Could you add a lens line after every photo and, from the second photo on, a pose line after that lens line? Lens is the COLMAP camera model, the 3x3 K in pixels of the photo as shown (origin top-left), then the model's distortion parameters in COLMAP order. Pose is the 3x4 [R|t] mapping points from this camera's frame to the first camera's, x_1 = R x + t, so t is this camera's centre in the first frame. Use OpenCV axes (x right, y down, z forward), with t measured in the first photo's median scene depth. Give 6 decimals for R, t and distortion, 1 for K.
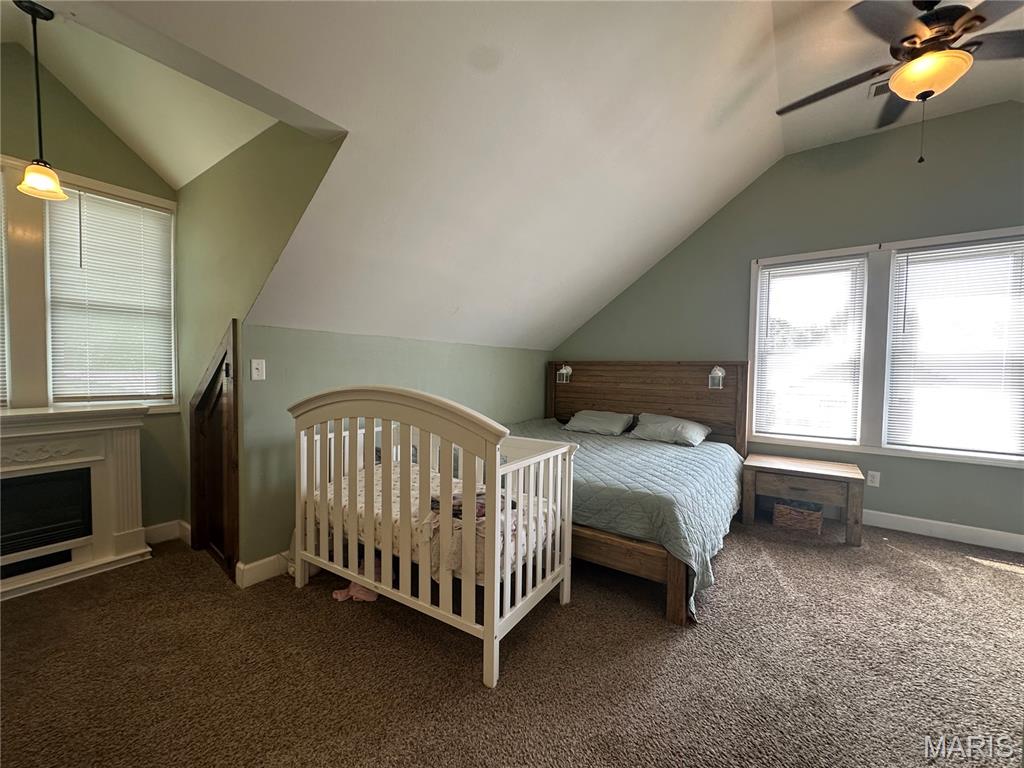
lens RADIAL K [[409.8, 0, 512.0], [0, 409.8, 384.0], [0, 0, 1]] dist [-0.000630, -0.000210]
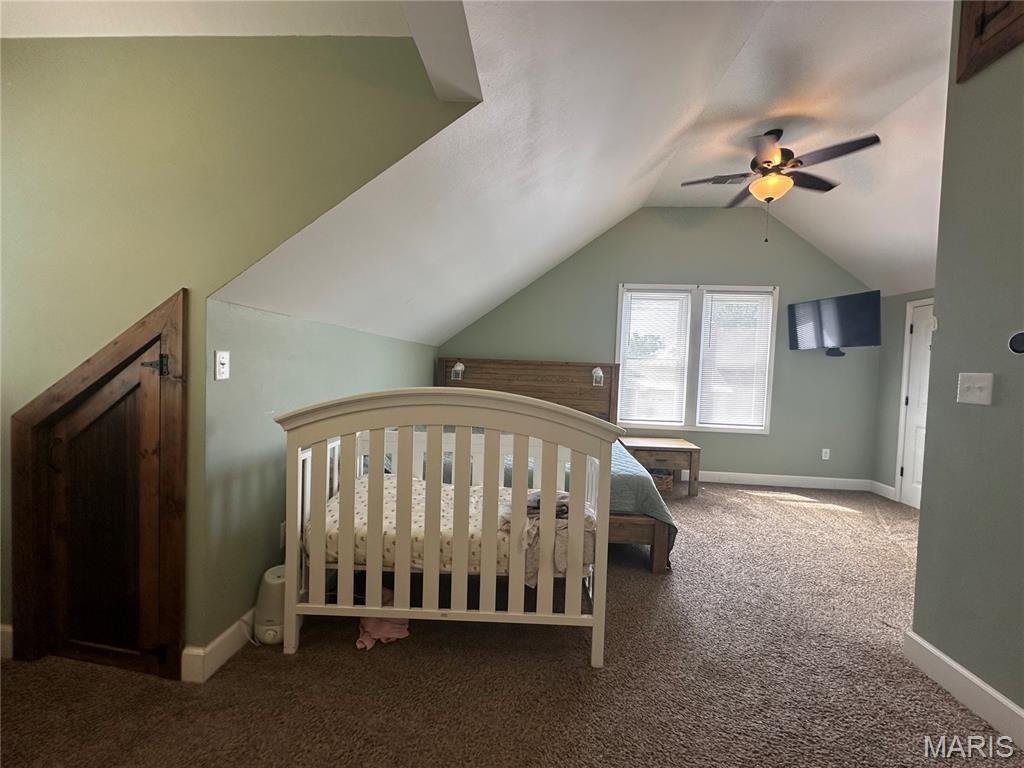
lens RADIAL K [[409.1, 0, 512.0], [0, 409.1, 384.0], [0, 0, 1]] dist [-0.001208, 0.000145]
pose [[0.854075, -0.003413, 0.520139, -0.548854], [-0.005481, 0.999864, 0.015561, -0.016802], [-0.520121, -0.016141, 0.853940, 0.141952]]
